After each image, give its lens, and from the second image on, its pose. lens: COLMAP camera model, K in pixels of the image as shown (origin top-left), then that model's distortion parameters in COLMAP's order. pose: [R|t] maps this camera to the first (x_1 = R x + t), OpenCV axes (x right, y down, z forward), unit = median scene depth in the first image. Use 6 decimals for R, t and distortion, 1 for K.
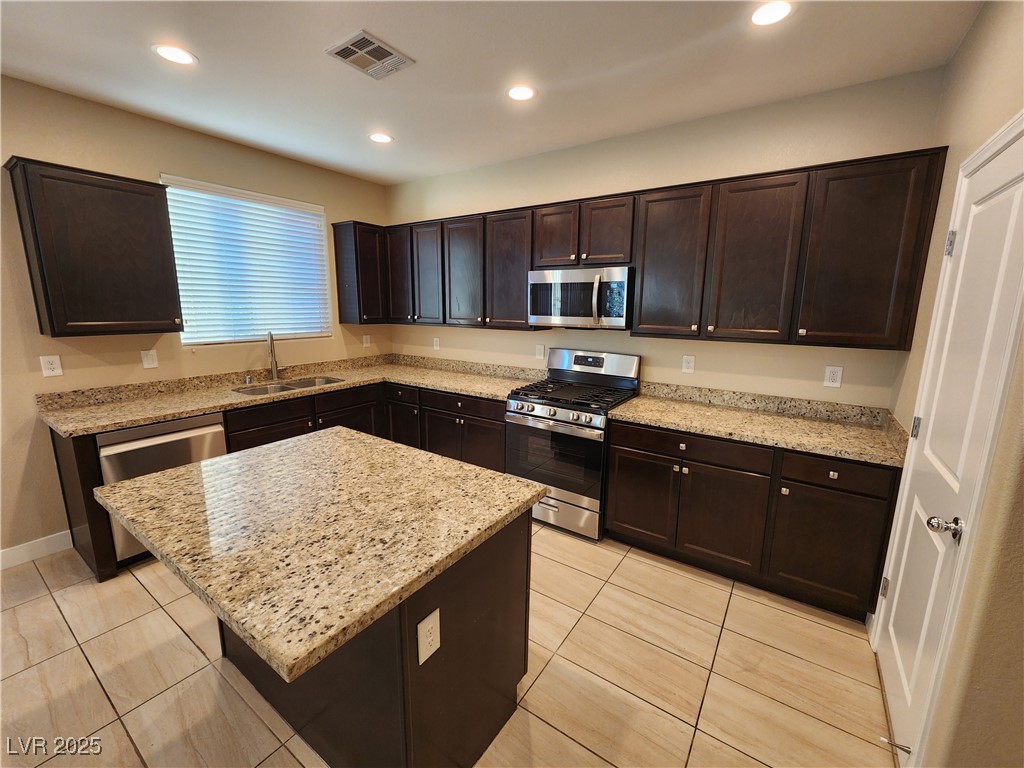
lens RADIAL K [[419.1, 0, 516.7], [0, 419.1, 380.3], [0, 0, 1]] dist [-0.001192, -0.000533]
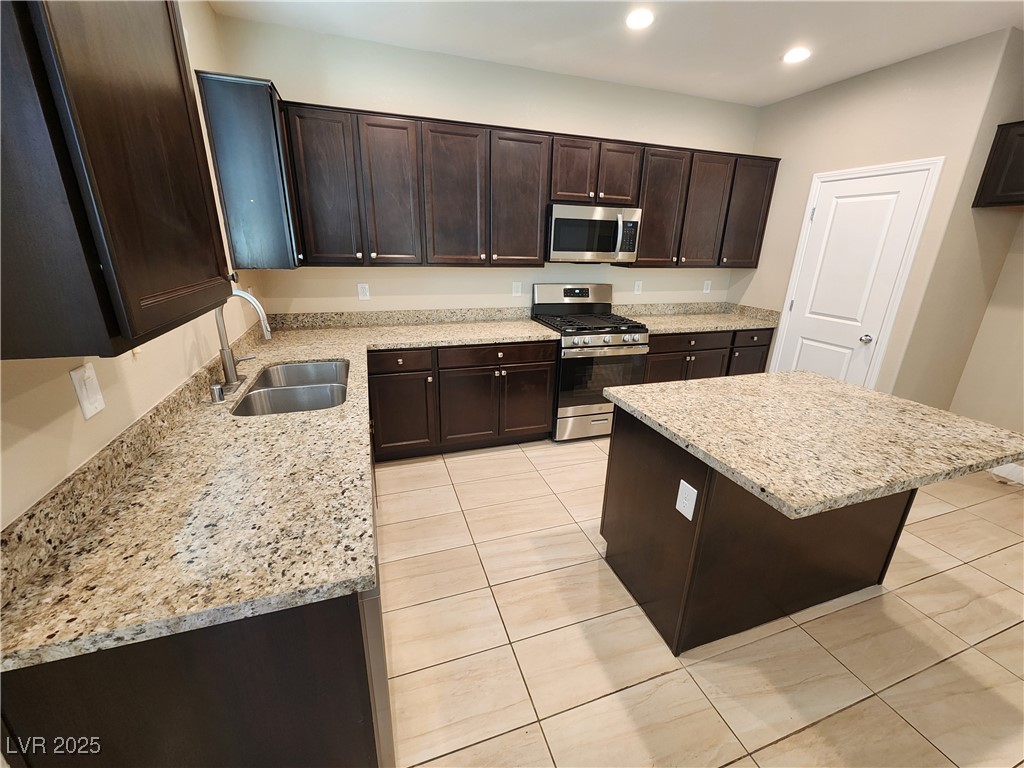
lens RADIAL K [[418.1, 0, 512.0], [0, 418.1, 384.0], [0, 0, 1]] dist [-0.002425, -0.000191]
pose [[0.599109, -0.253356, 0.759525, -0.959783], [0.126557, 0.966656, 0.222622, -0.091735], [-0.790602, -0.037252, 0.611196, 0.507525]]
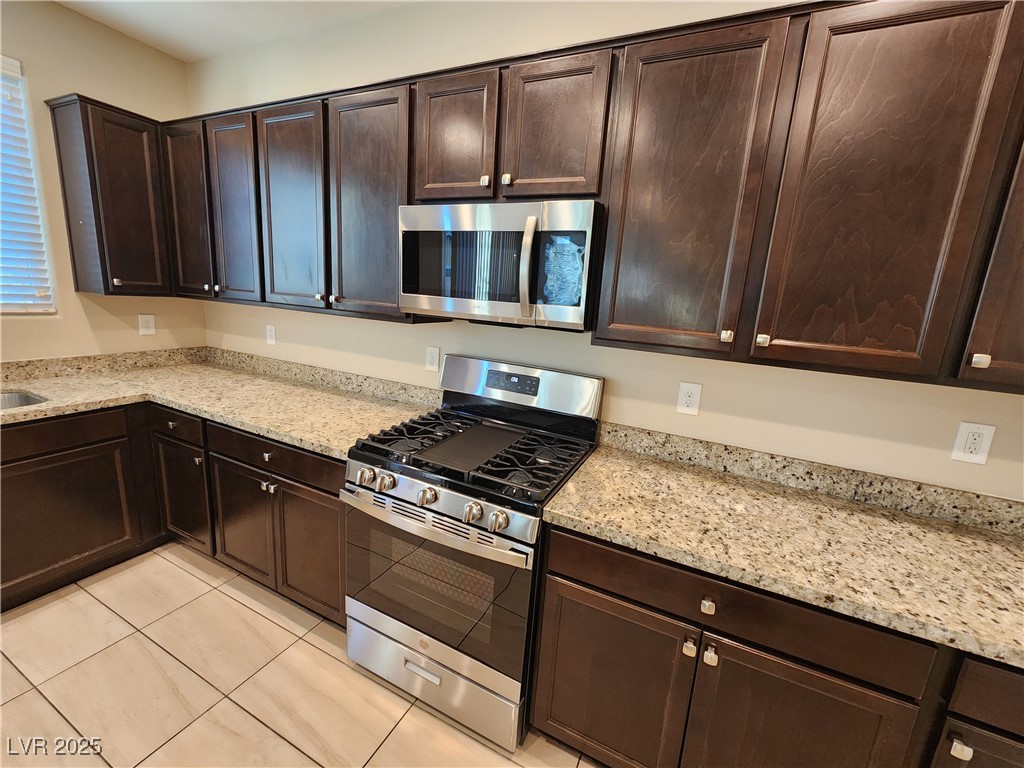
lens RADIAL K [[419.1, 0, 516.7], [0, 419.1, 380.3], [0, 0, 1]] dist [-0.001192, -0.000533]
pose [[0.987465, 0.025930, 0.155695, 0.103784], [-0.030500, 0.999169, 0.027037, -0.072549], [-0.154865, -0.031447, 0.987435, 0.510030]]
